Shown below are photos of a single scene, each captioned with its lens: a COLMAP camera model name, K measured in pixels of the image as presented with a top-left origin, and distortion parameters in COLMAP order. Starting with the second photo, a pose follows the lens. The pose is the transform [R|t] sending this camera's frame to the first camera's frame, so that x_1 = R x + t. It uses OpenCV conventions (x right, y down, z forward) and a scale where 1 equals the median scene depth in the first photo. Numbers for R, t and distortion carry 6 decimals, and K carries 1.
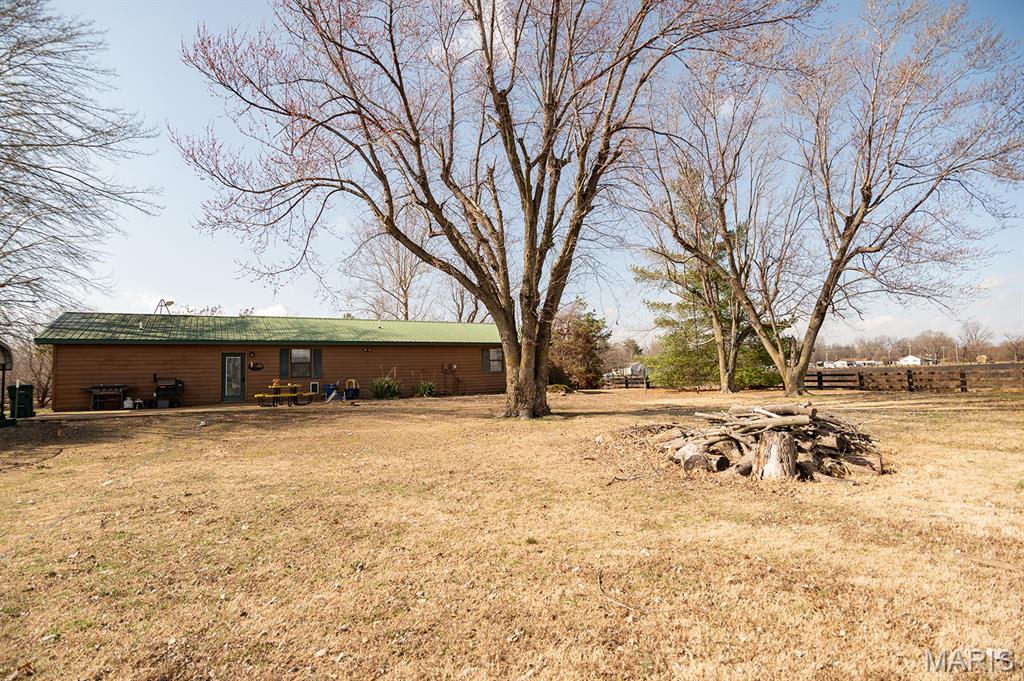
lens RADIAL K [[507.8, 0, 508.5], [0, 507.8, 343.4], [0, 0, 1]] dist [0.000743, -0.000002]
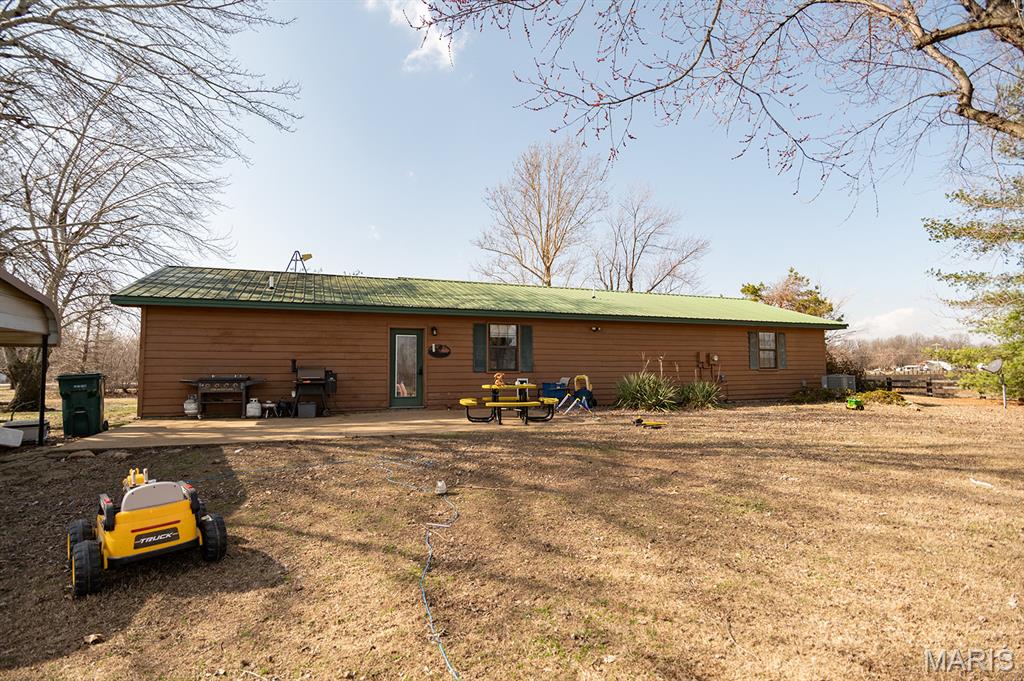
lens RADIAL K [[507.8, 0, 515.1], [0, 507.8, 339.5], [0, 0, 1]] dist [0.000743, -0.000002]
pose [[0.988682, 0.014128, -0.149357, -0.322052], [-0.013401, 0.999893, 0.005876, 0.027171], [0.149424, -0.003808, 0.988766, 0.412253]]
